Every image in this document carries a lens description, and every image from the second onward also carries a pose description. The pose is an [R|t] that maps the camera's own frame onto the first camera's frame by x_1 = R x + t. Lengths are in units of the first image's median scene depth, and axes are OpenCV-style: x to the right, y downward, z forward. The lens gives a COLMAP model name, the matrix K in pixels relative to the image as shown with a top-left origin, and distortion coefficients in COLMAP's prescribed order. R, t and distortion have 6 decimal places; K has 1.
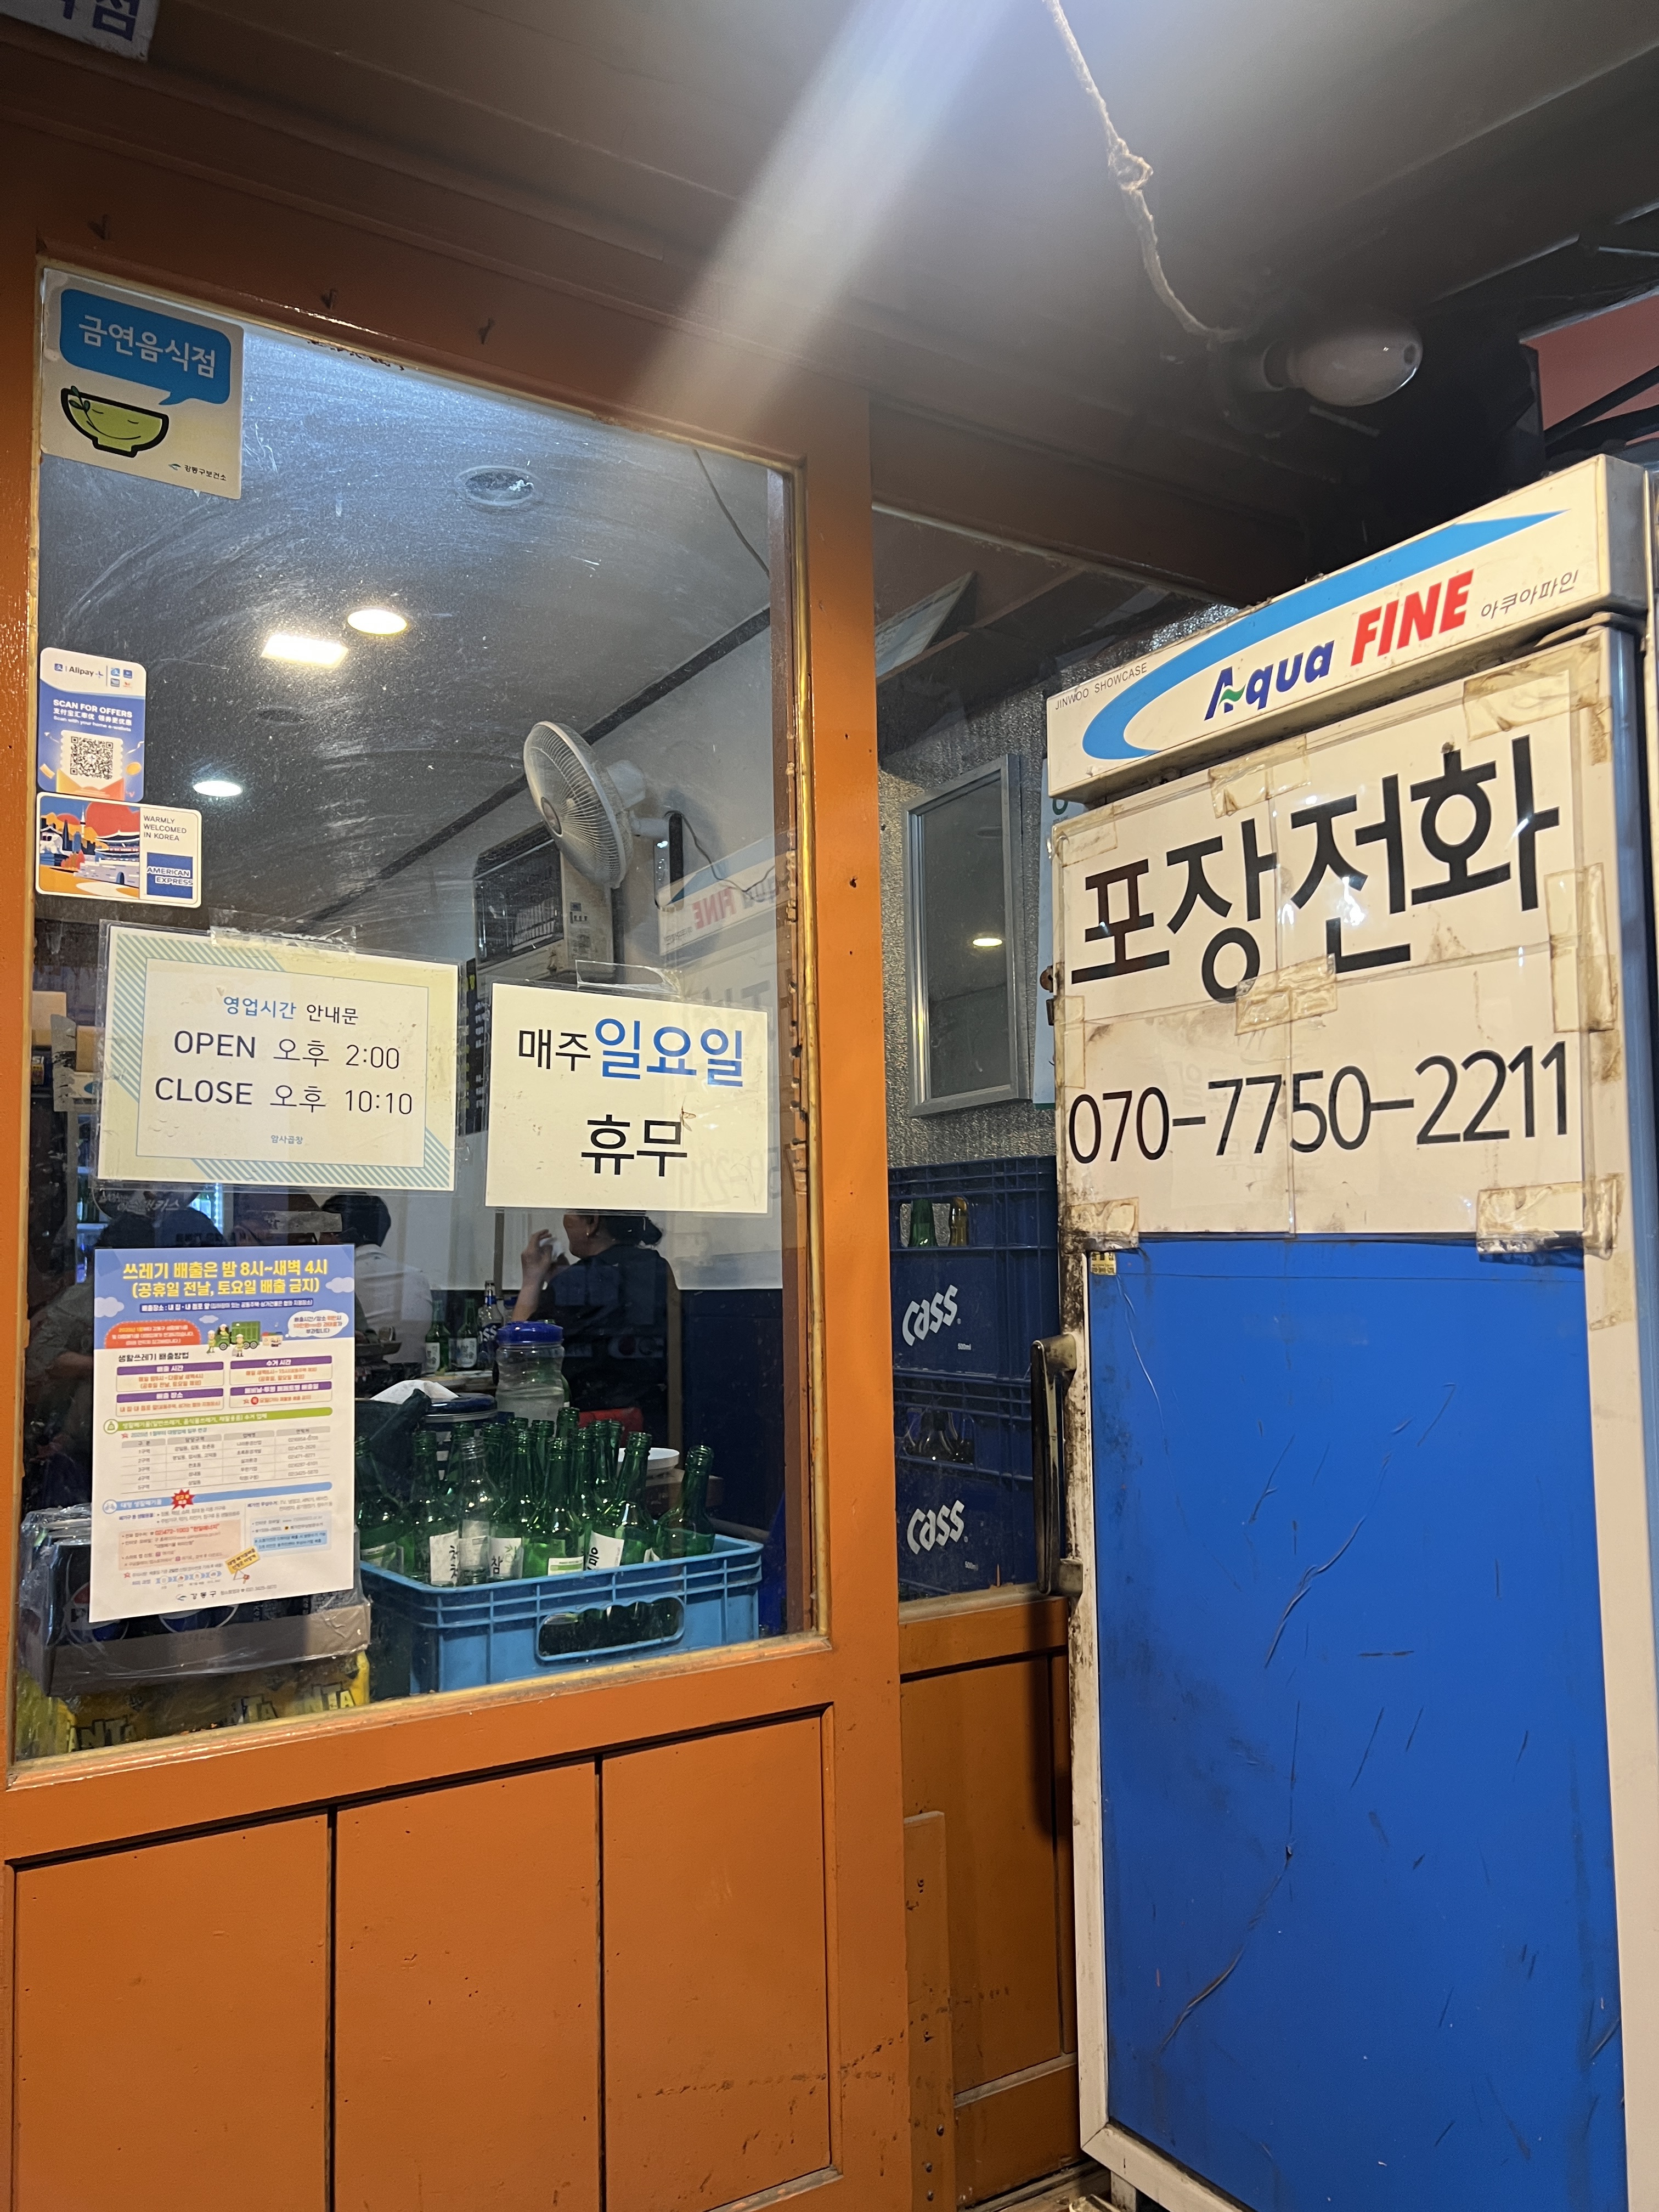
lens RADIAL K [[1720.9, 0, 840.9], [0, 1720.9, 1108.2], [0, 0, 1]] dist [0.048712, -0.062553]
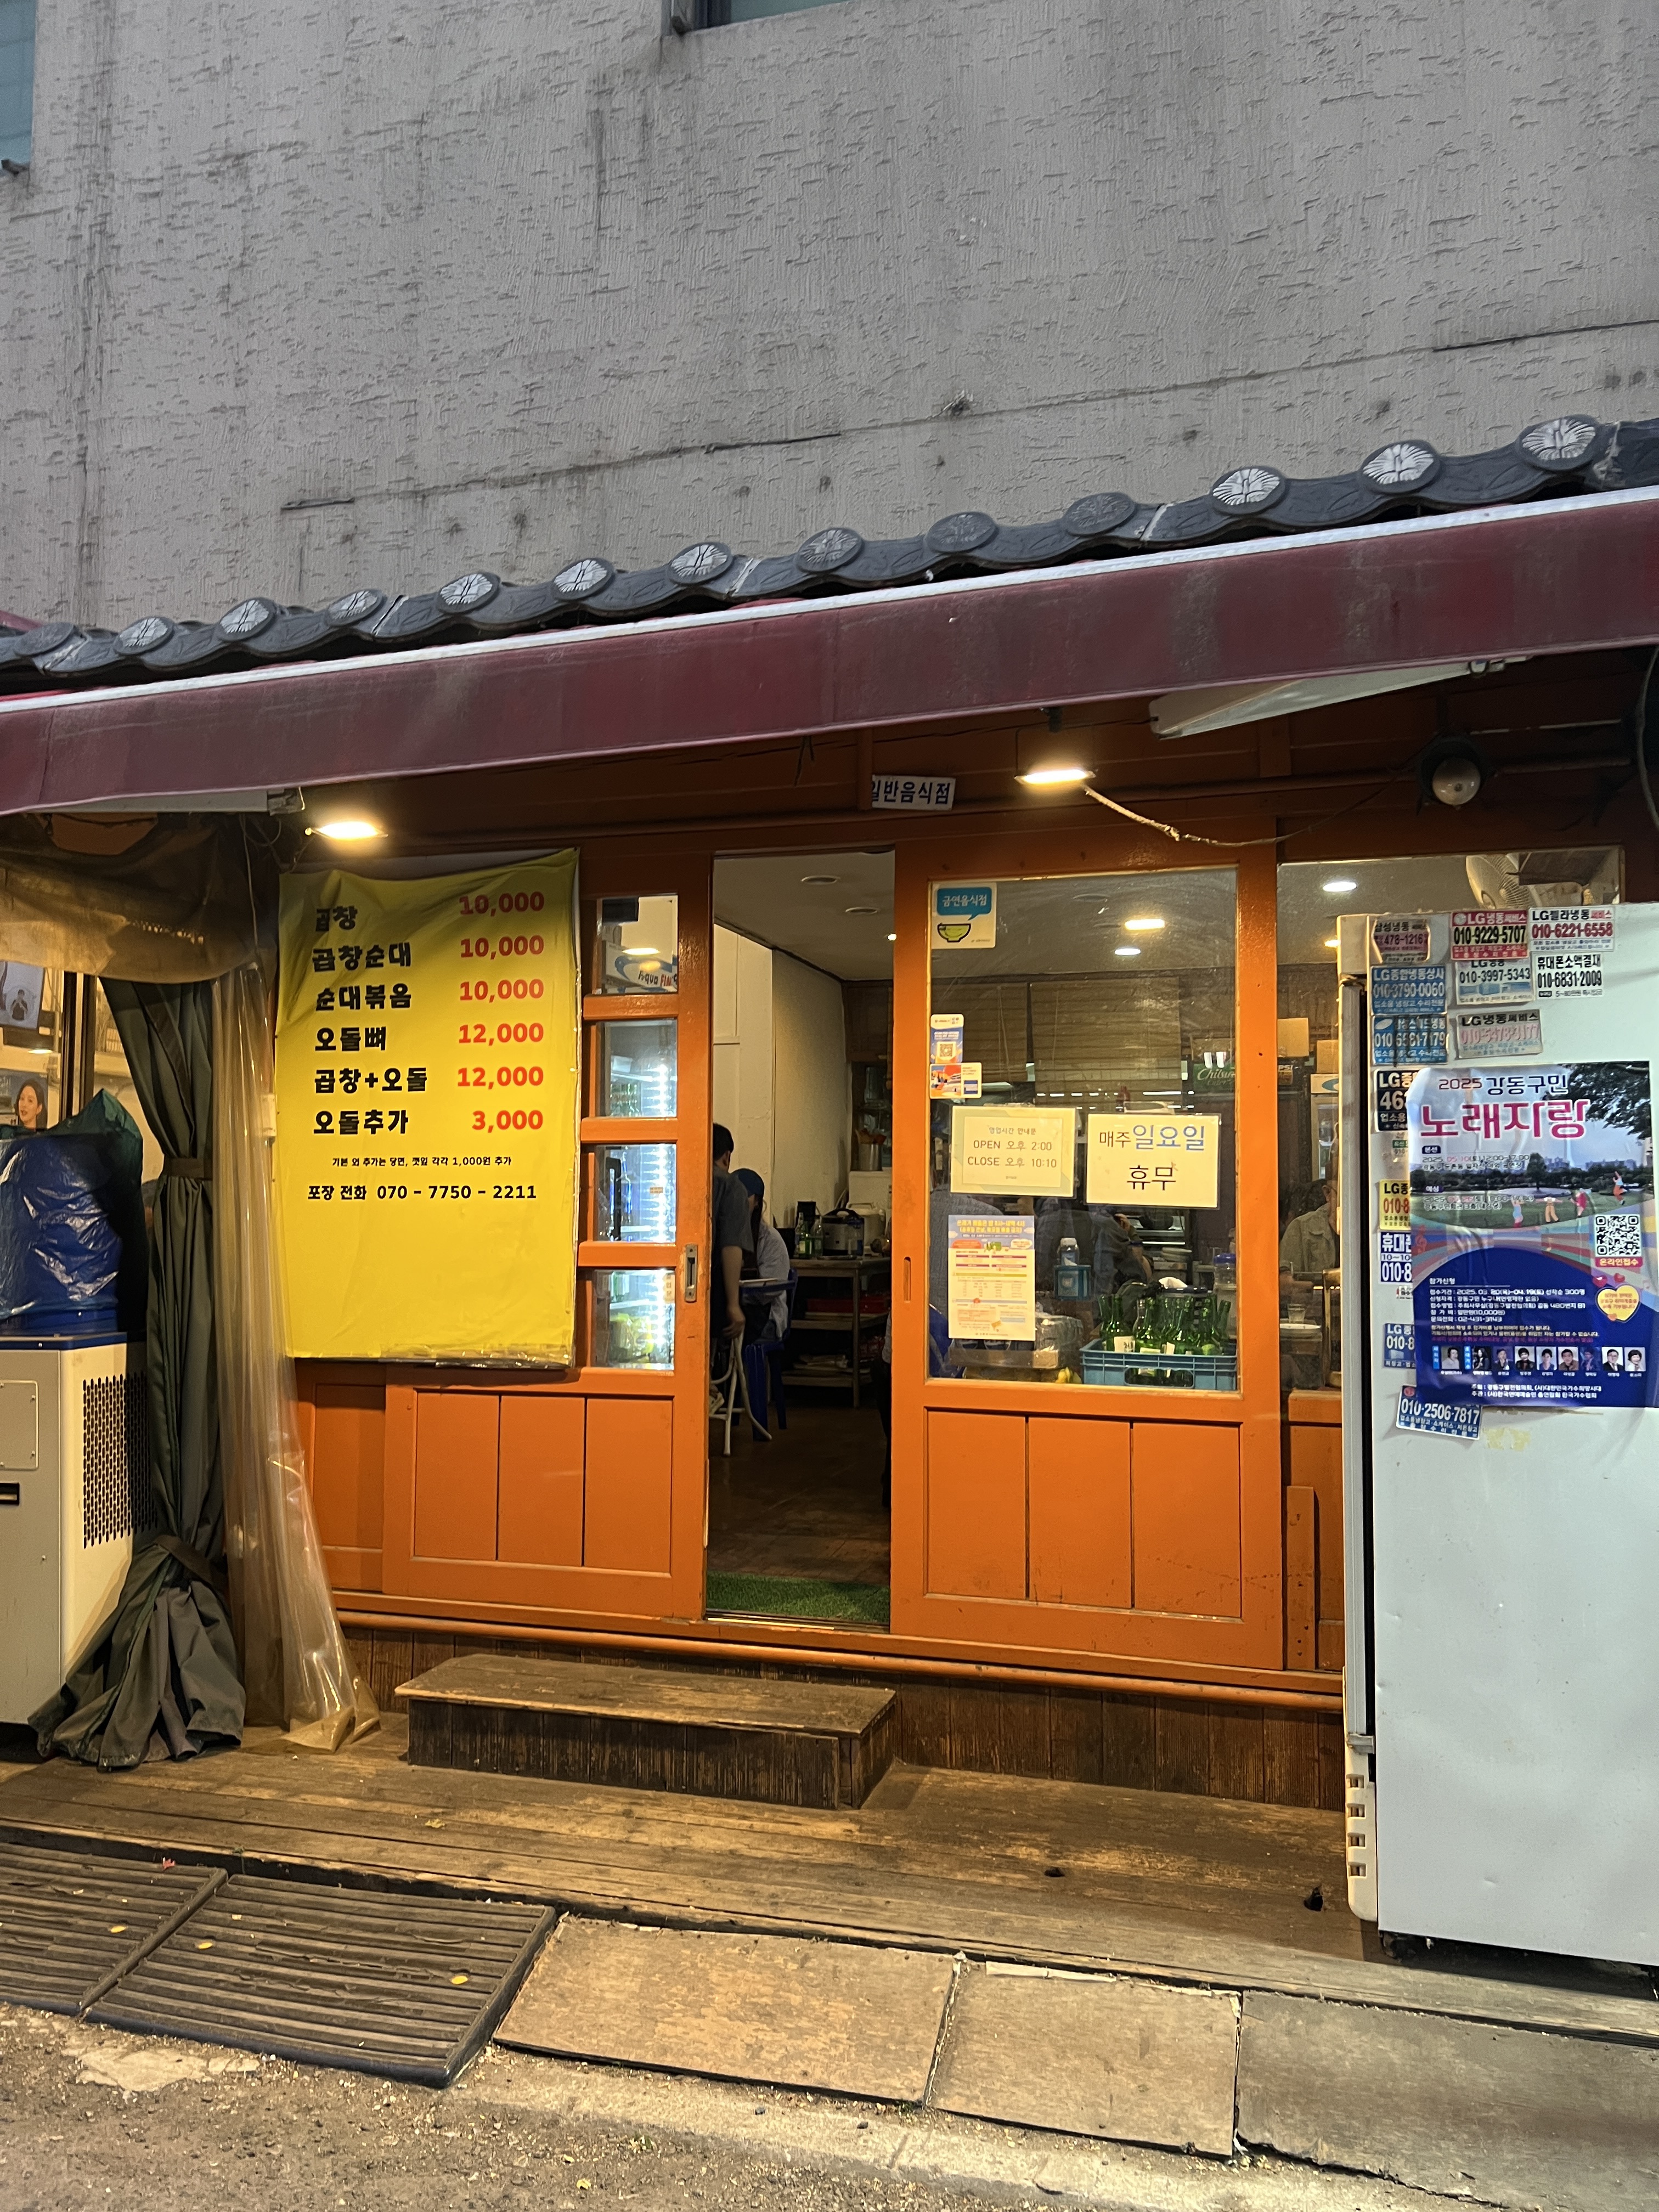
lens RADIAL K [[1720.9, 0, 827.9], [0, 1720.9, 1106.5], [0, 0, 1]] dist [0.048712, -0.062553]
pose [[0.615339, -0.023339, -0.787917, 1.695900], [0.045994, 0.998922, 0.006331, -0.127786], [0.786920, -0.040136, 0.615748, -0.942076]]
